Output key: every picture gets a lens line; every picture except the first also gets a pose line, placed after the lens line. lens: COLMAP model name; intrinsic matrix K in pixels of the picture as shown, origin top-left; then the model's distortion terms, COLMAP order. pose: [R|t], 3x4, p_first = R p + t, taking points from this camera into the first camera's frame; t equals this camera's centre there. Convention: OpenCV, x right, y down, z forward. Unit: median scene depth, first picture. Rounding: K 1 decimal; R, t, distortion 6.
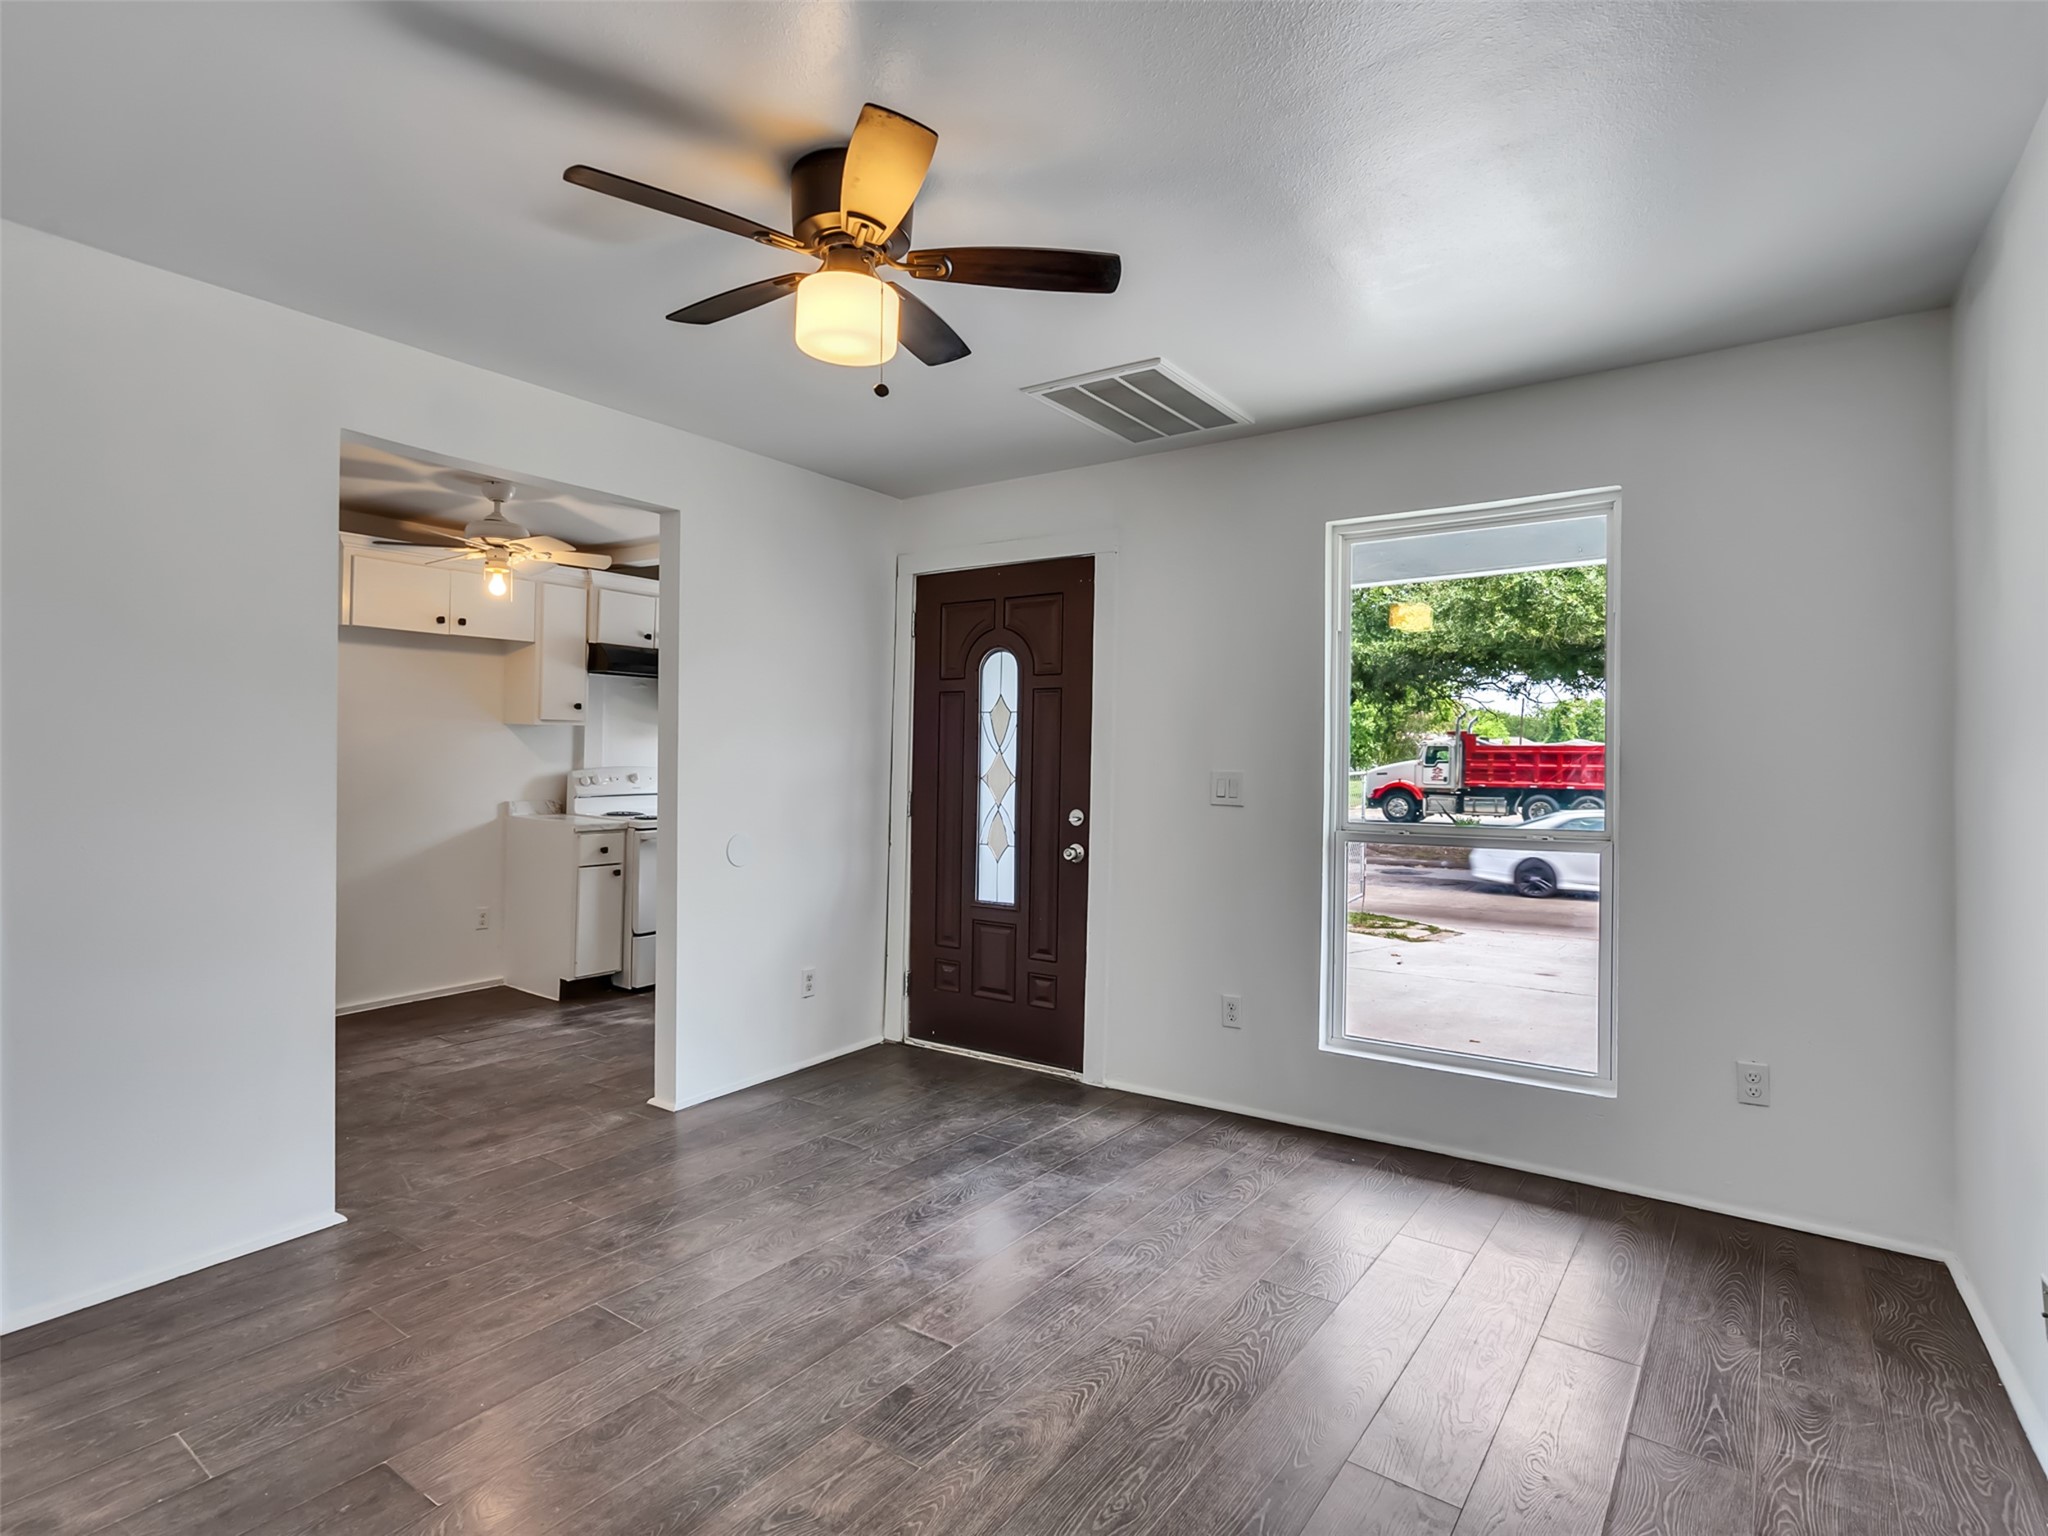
lens RADIAL K [[1048.5, 0, 1010.1], [0, 1048.5, 764.7], [0, 0, 1]] dist [-0.007749, 0.005136]
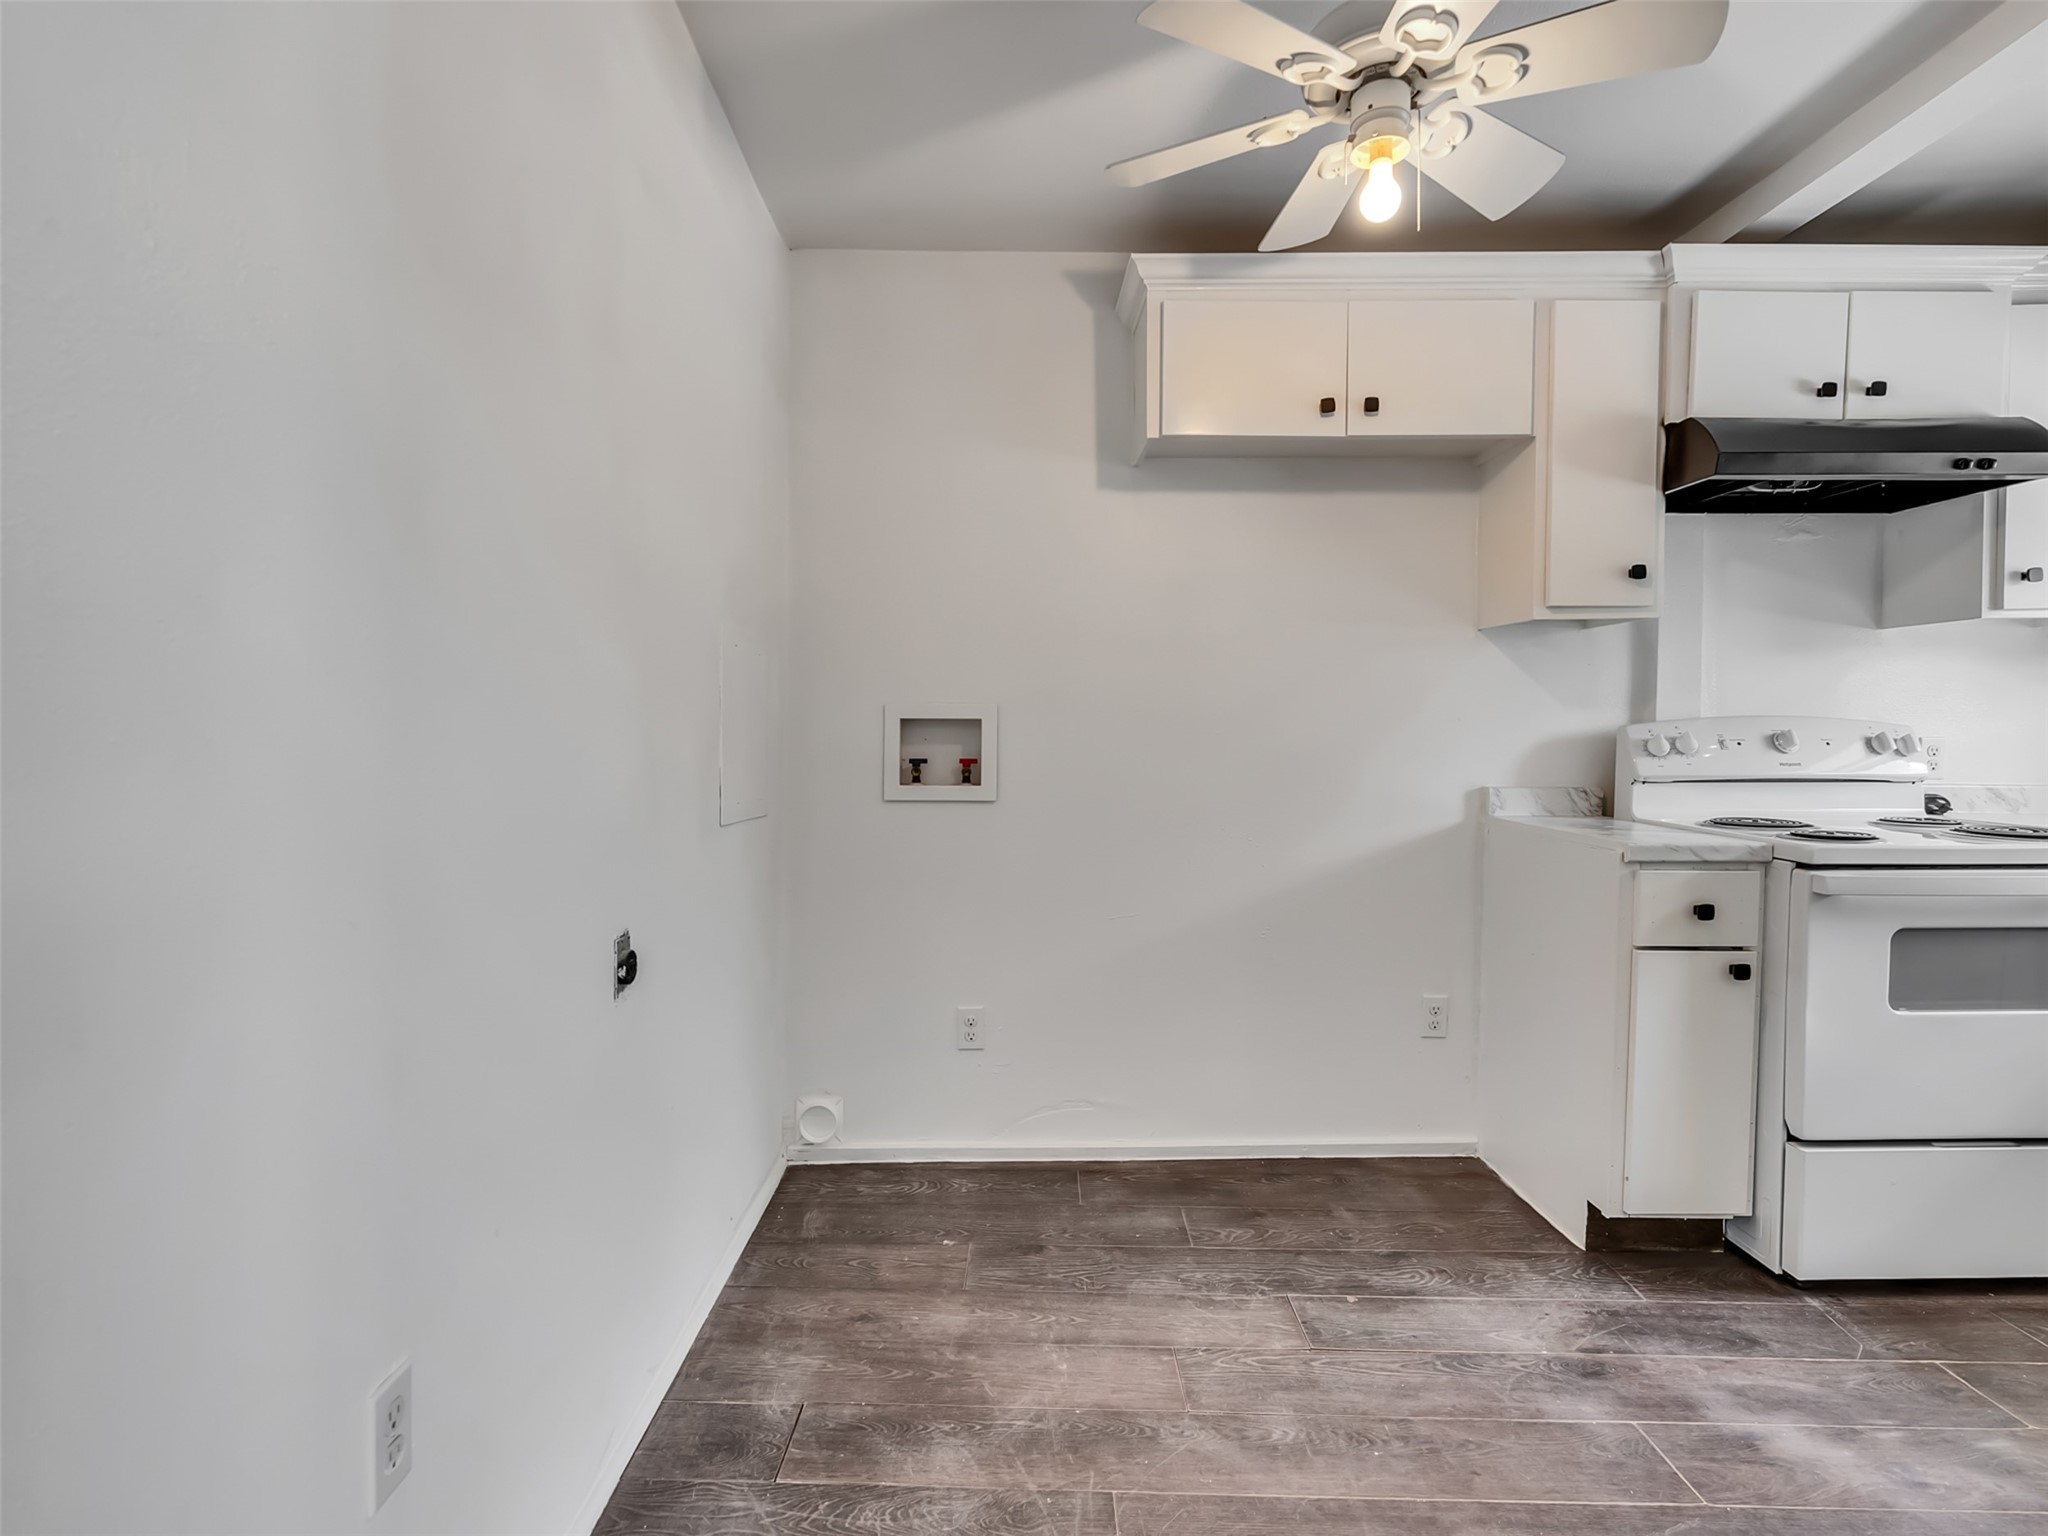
lens RADIAL K [[1048.7, 0, 1006.8], [0, 1048.7, 765.1], [0, 0, 1]] dist [-0.001116, 0.000372]
pose [[0.571574, 0.000893, -0.820550, -0.316031], [-0.002875, 0.999995, -0.000915, 0.040040], [0.820545, 0.002882, 0.571574, 0.826577]]
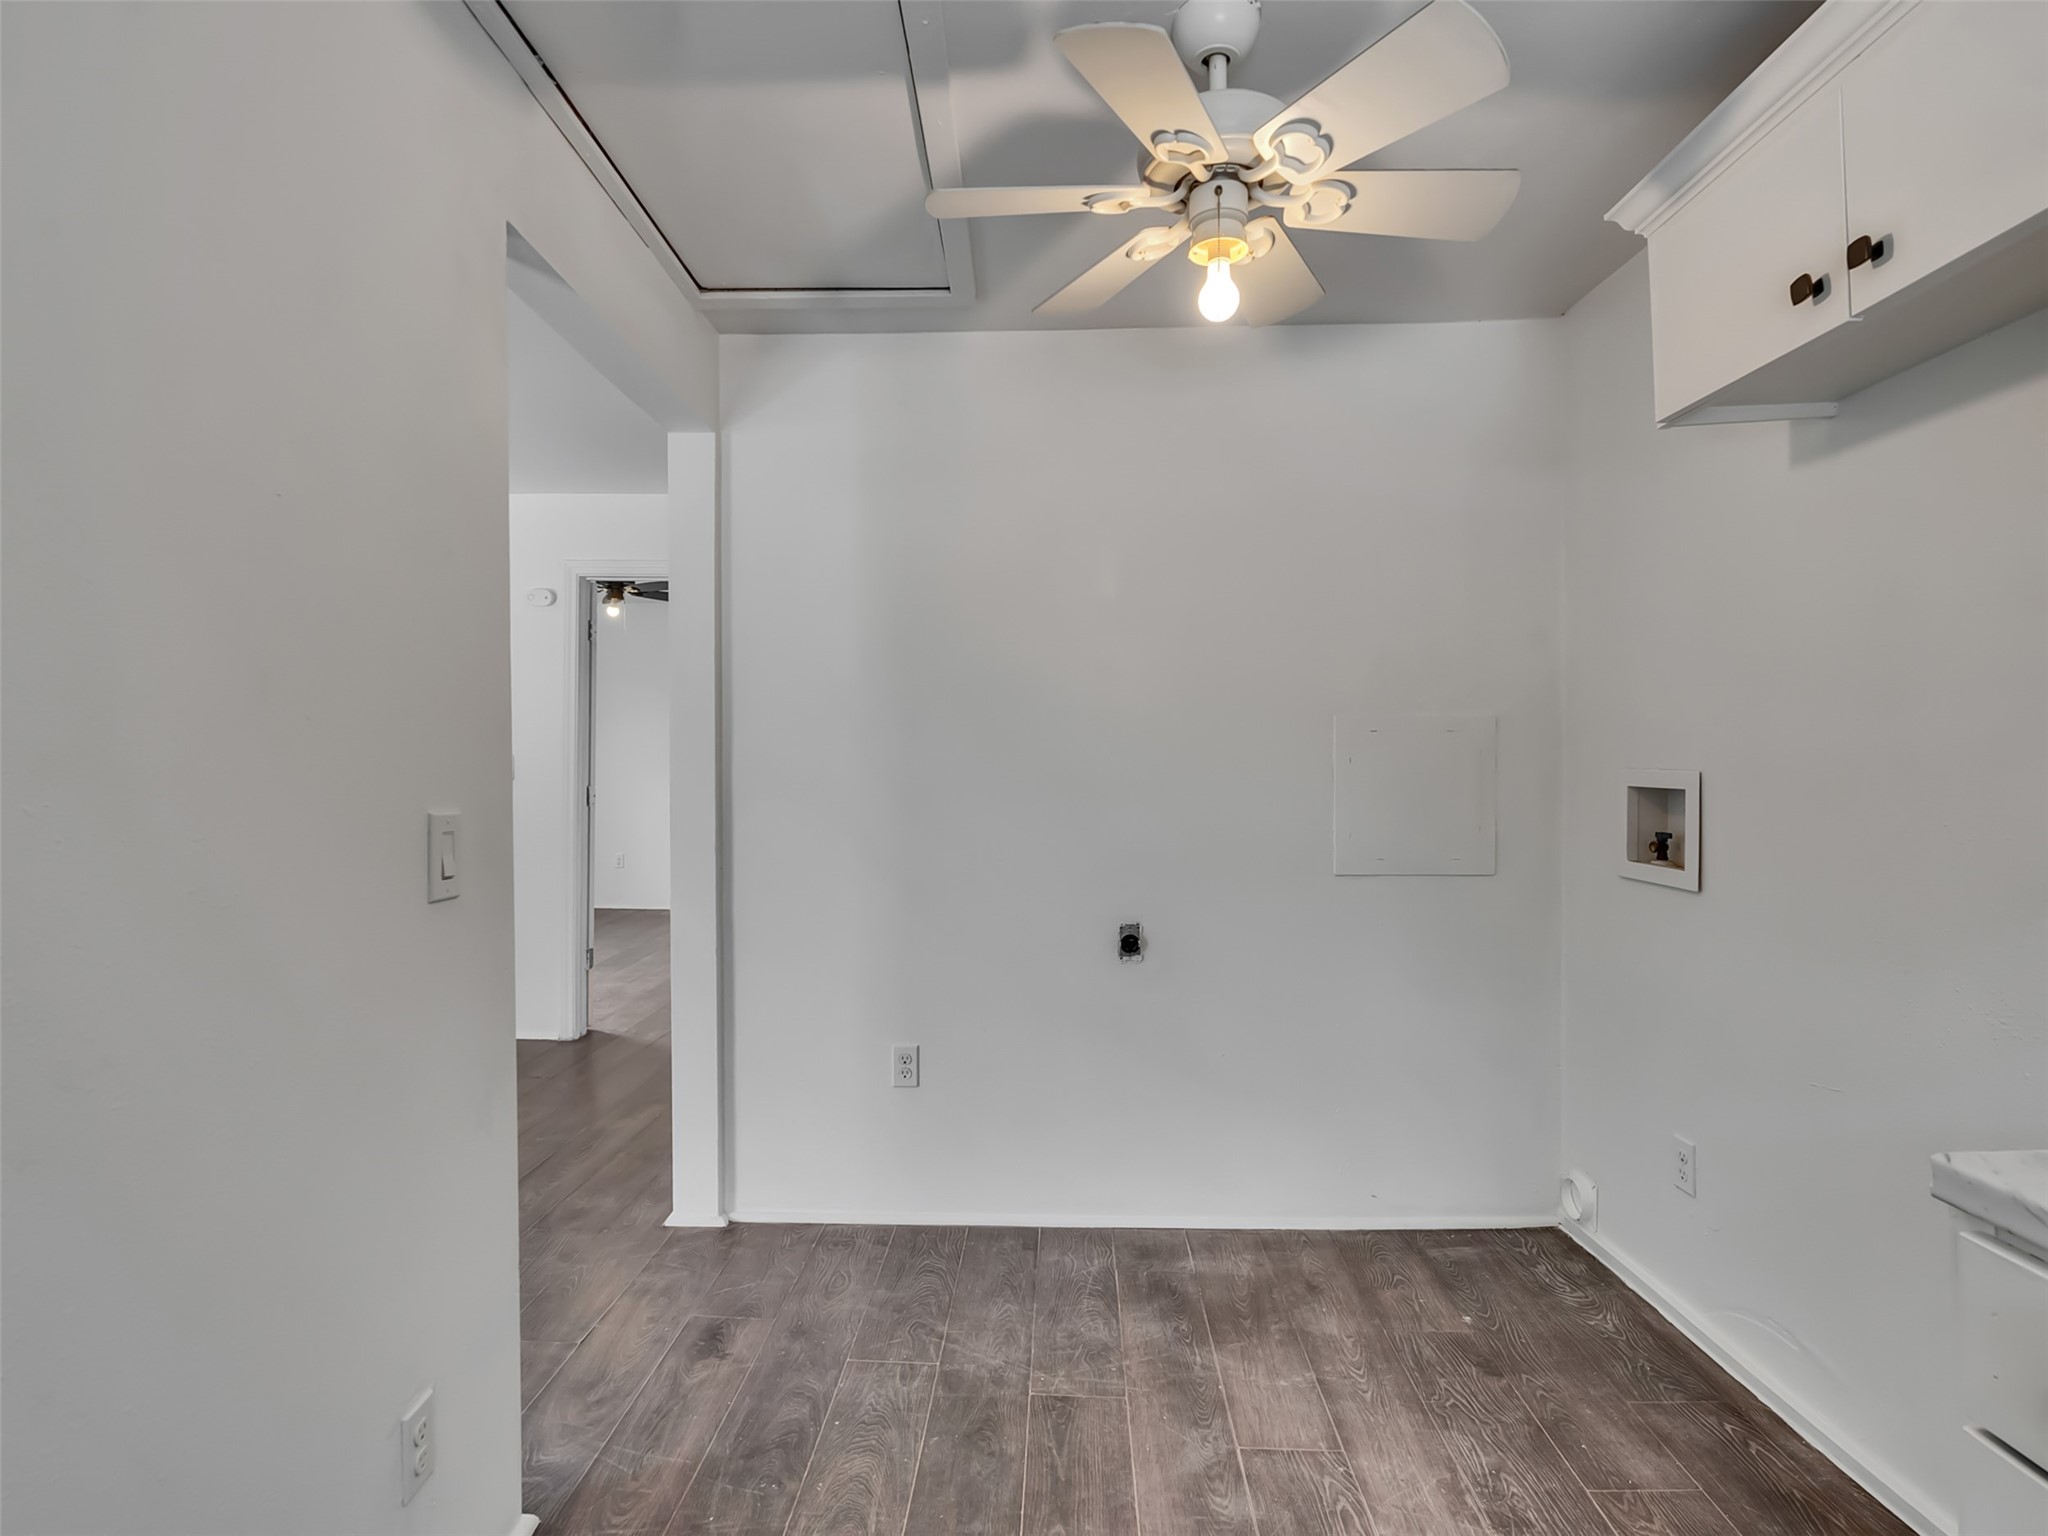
lens RADIAL K [[1049.8, 0, 1012.7], [0, 1049.8, 765.2], [0, 0, 1]] dist [-0.006936, 0.002747]
pose [[-0.835403, 0.000613, -0.549638, -0.279175], [-0.005705, 0.999936, 0.009787, -0.012007], [0.549609, 0.011312, -0.835346, 1.546304]]
